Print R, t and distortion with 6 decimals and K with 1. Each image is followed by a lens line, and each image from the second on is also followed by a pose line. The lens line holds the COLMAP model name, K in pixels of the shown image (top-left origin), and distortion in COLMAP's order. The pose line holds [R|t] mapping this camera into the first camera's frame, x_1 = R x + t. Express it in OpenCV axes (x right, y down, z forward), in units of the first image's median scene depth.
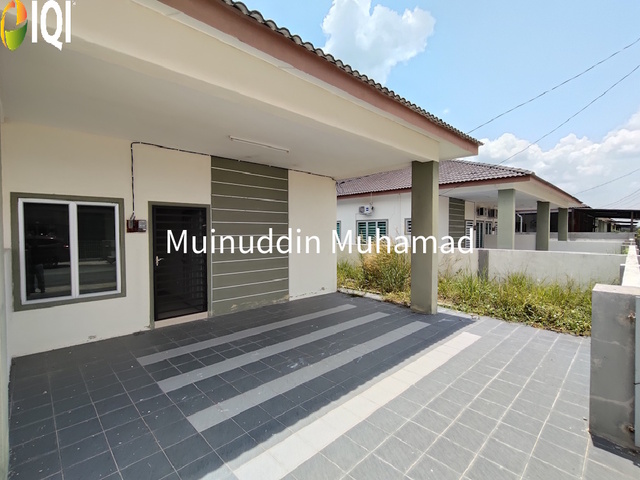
lens RADIAL K [[299.8, 0, 320.0], [0, 299.8, 240.0], [0, 0, 1]] dist [-0.003461, -0.000758]
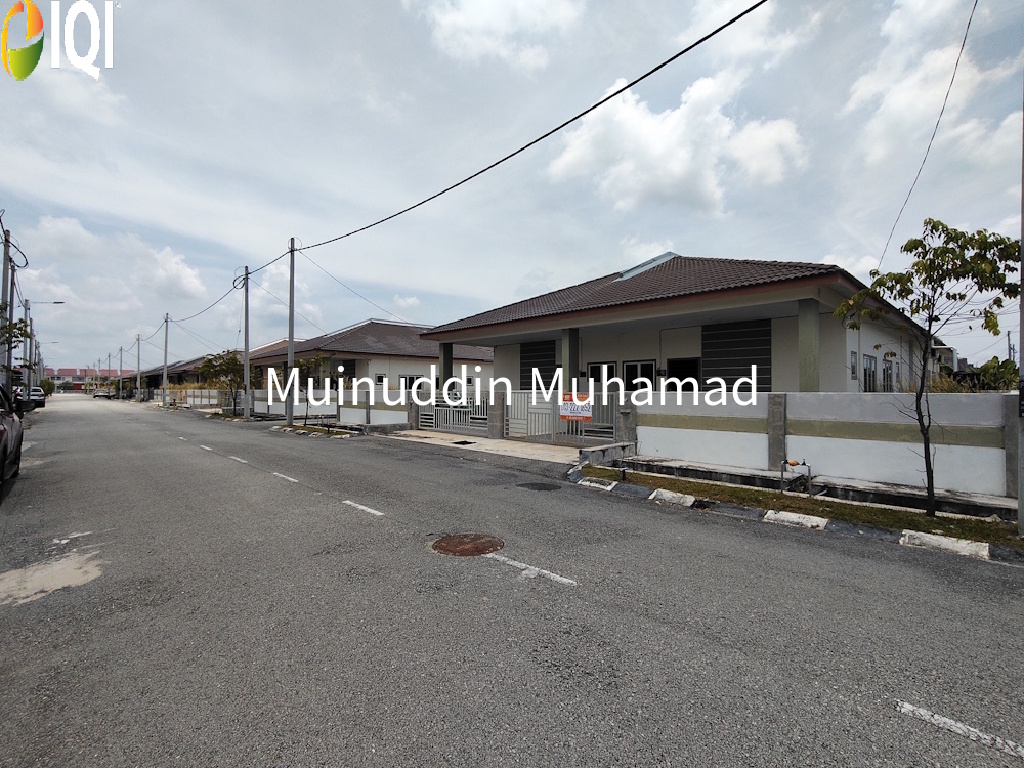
lens RADIAL K [[479.4, 0, 507.7], [0, 479.4, 383.9], [0, 0, 1]] dist [-0.000904, 0.000293]
pose [[-0.002951, -0.004026, -0.999988, 2.348287], [-0.026805, 0.999633, -0.003946, 0.061686], [0.999636, 0.026793, -0.003058, 0.014318]]
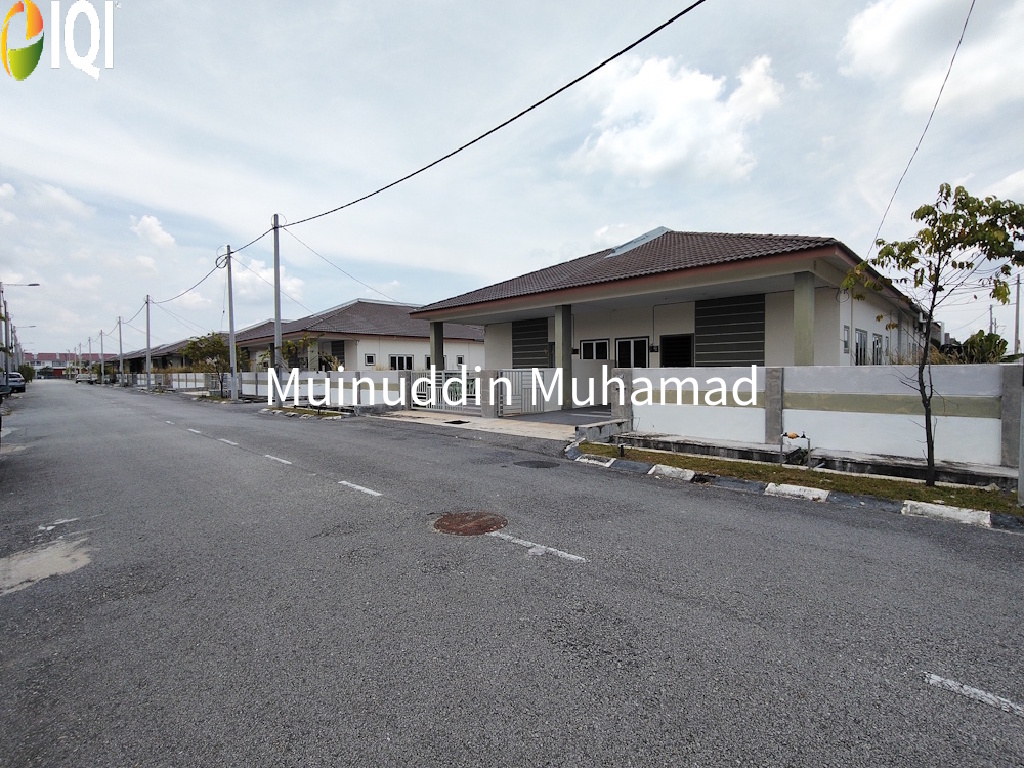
lens RADIAL K [[477.9, 0, 508.8], [0, 477.9, 387.5], [0, 0, 1]] dist [-0.001311, -0.000474]
pose [[0.021480, 0.045524, -0.998732, 2.317289], [-0.014301, 0.998875, 0.045223, 0.070481], [0.999667, 0.013311, 0.022107, -0.006514]]
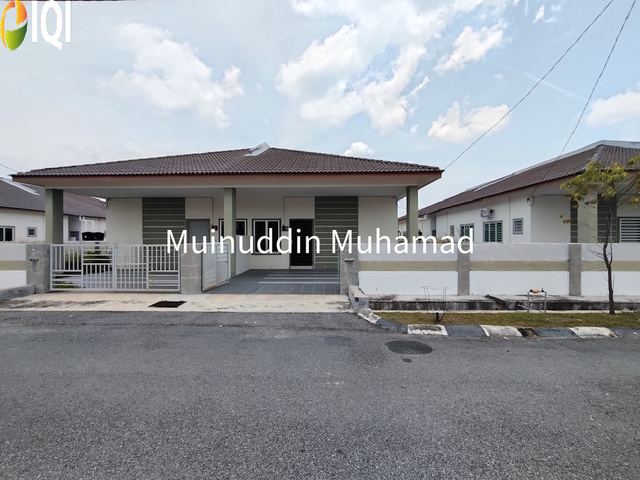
lens RADIAL K [[300.5, 0, 318.1], [0, 300.5, 240.2], [0, 0, 1]] dist [-0.001770, 0.001135]
pose [[0.701657, 0.007921, -0.712471, 1.403730], [-0.022335, 0.999691, -0.010882, 0.075460], [0.712165, 0.023548, 0.701617, -0.618865]]
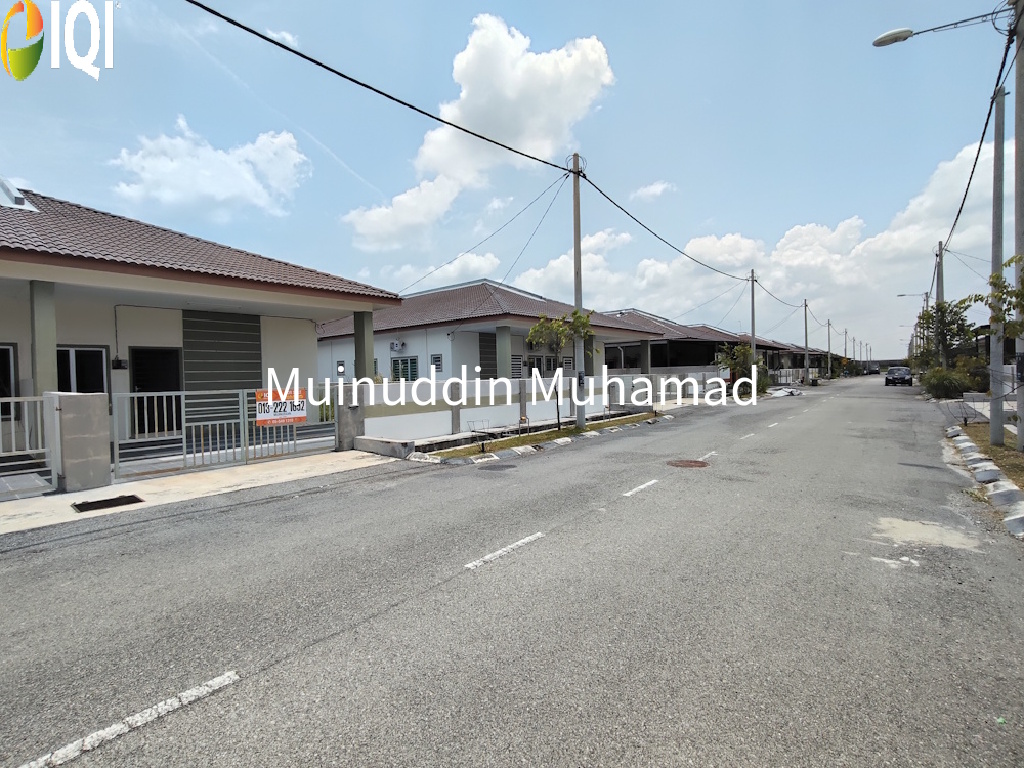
lens RADIAL K [[479.7, 0, 512.0], [0, 479.7, 384.0], [0, 0, 1]] dist [-0.003461, -0.000758]
pose [[0.992179, -0.020049, 0.123200, 0.878755], [0.021374, 0.999727, -0.009439, 0.098813], [-0.122978, 0.011999, 0.992337, -1.363741]]
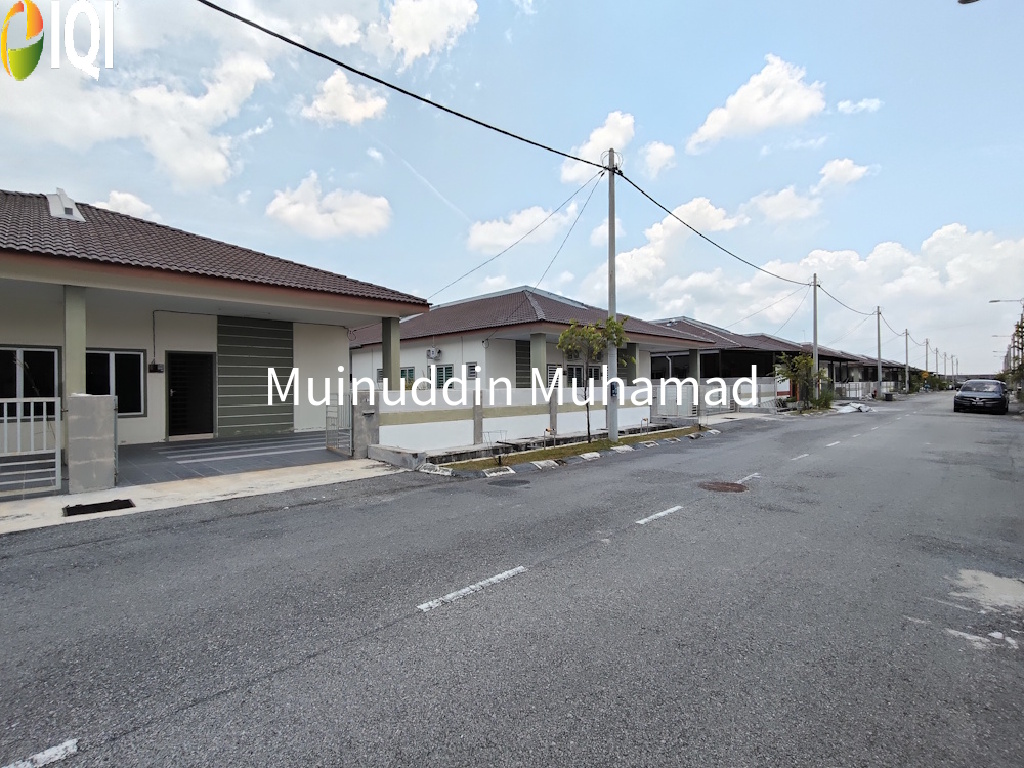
lens RADIAL K [[480.7, 0, 508.9], [0, 480.7, 384.3], [0, 0, 1]] dist [-0.001770, 0.001135]
pose [[0.999874, -0.003738, 0.015460, 0.991145], [0.004193, 0.999554, -0.029551, 0.101305], [-0.015343, 0.029612, 0.999444, -1.261439]]
